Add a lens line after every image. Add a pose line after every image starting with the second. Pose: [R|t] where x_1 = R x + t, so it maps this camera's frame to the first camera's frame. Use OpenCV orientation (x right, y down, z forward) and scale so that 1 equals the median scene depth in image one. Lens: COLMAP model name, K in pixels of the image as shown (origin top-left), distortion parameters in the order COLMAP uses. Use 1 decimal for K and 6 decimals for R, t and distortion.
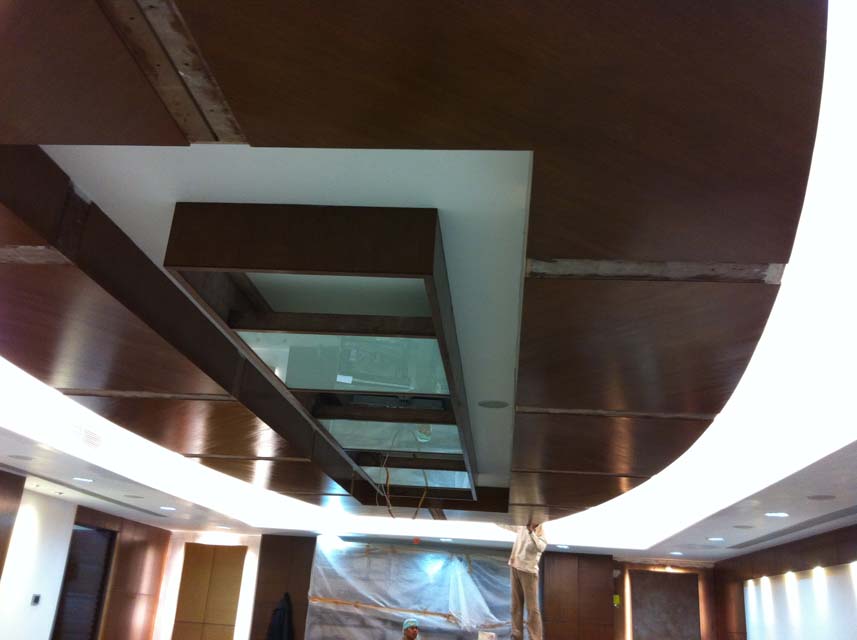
lens RADIAL K [[801.9, 0, 428.5], [0, 801.9, 320.0], [0, 0, 1]] dist [0.092530, -0.232839]
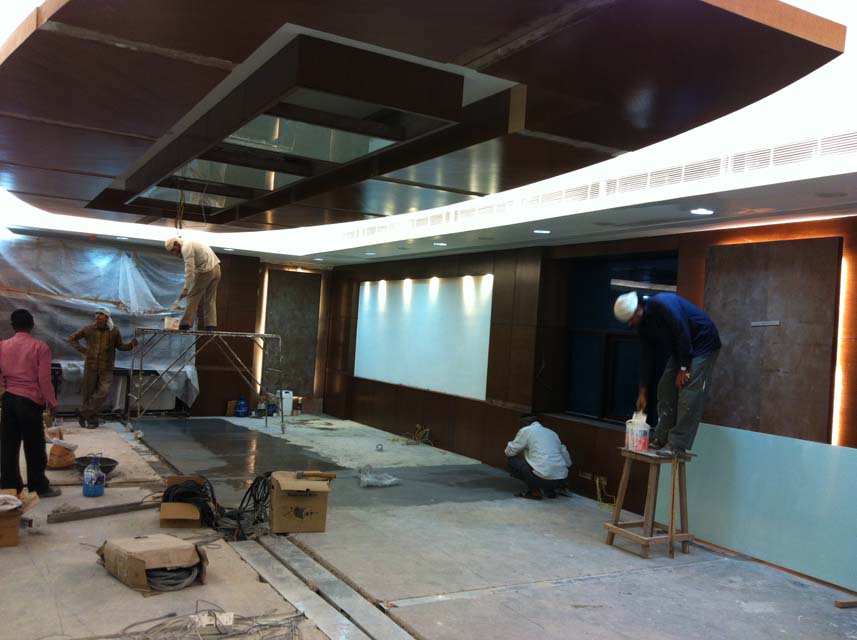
lens RADIAL K [[801.9, 0, 428.5], [0, 801.9, 320.0], [0, 0, 1]] dist [0.092530, -0.232839]
pose [[0.825800, -0.000583, 0.563962, -0.247730], [-0.208629, 0.928742, 0.306452, -0.044527], [-0.523954, -0.370727, 0.766834, -0.091173]]
